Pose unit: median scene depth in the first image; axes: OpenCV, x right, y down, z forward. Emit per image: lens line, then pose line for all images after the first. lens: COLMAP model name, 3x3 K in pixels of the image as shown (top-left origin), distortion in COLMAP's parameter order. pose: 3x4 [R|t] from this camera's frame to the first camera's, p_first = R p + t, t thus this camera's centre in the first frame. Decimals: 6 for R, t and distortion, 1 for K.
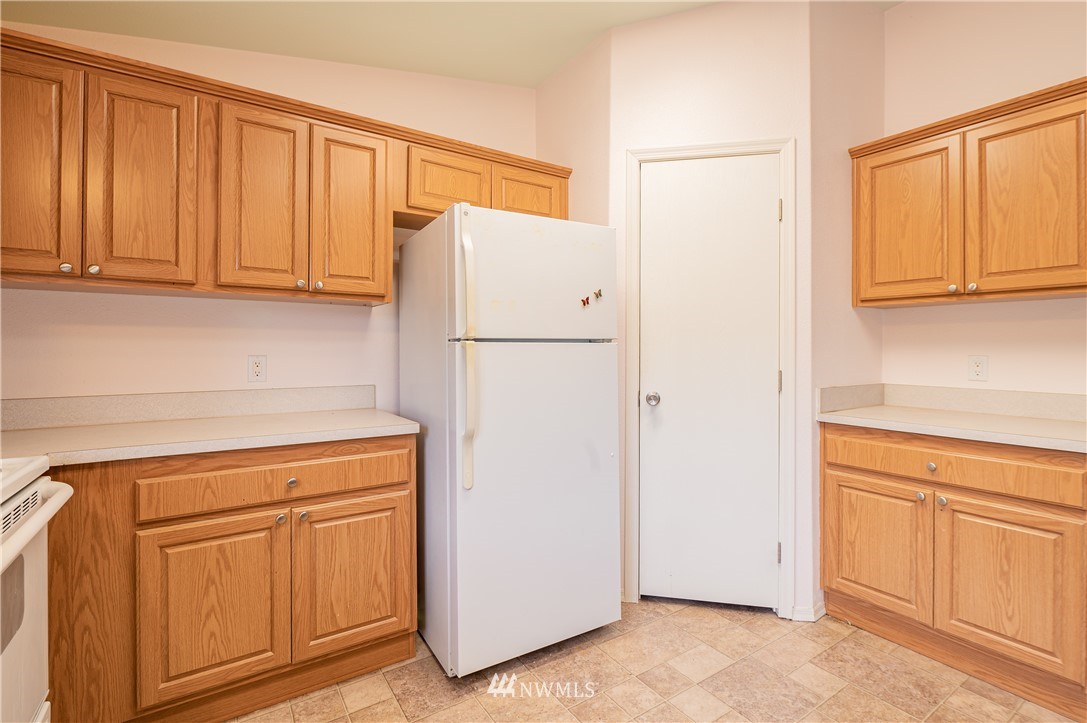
lens RADIAL K [[498.7, 0, 536.3], [0, 498.7, 352.4], [0, 0, 1]] dist [-0.002887, -0.001927]
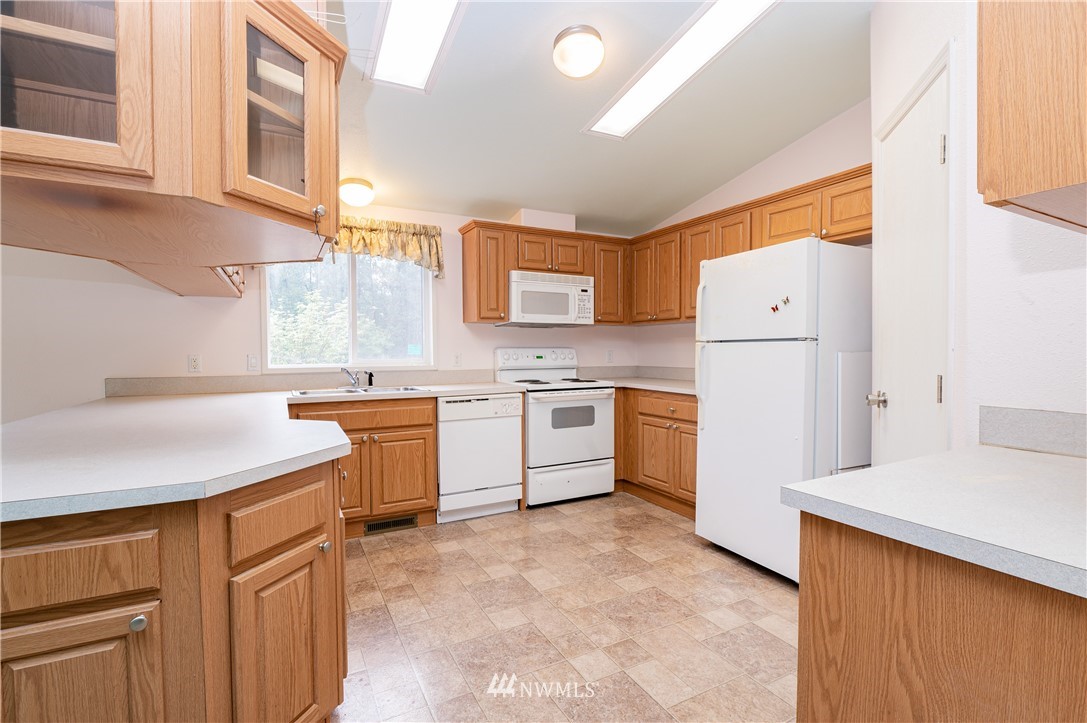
lens RADIAL K [[498.7, 0, 544.7], [0, 498.7, 362.0], [0, 0, 1]] dist [-0.002887, -0.001927]
pose [[-0.084874, 0.029689, -0.995949, 1.575941], [0.004534, 0.999557, 0.029410, -0.008715], [0.996381, -0.002020, -0.084971, 0.597243]]
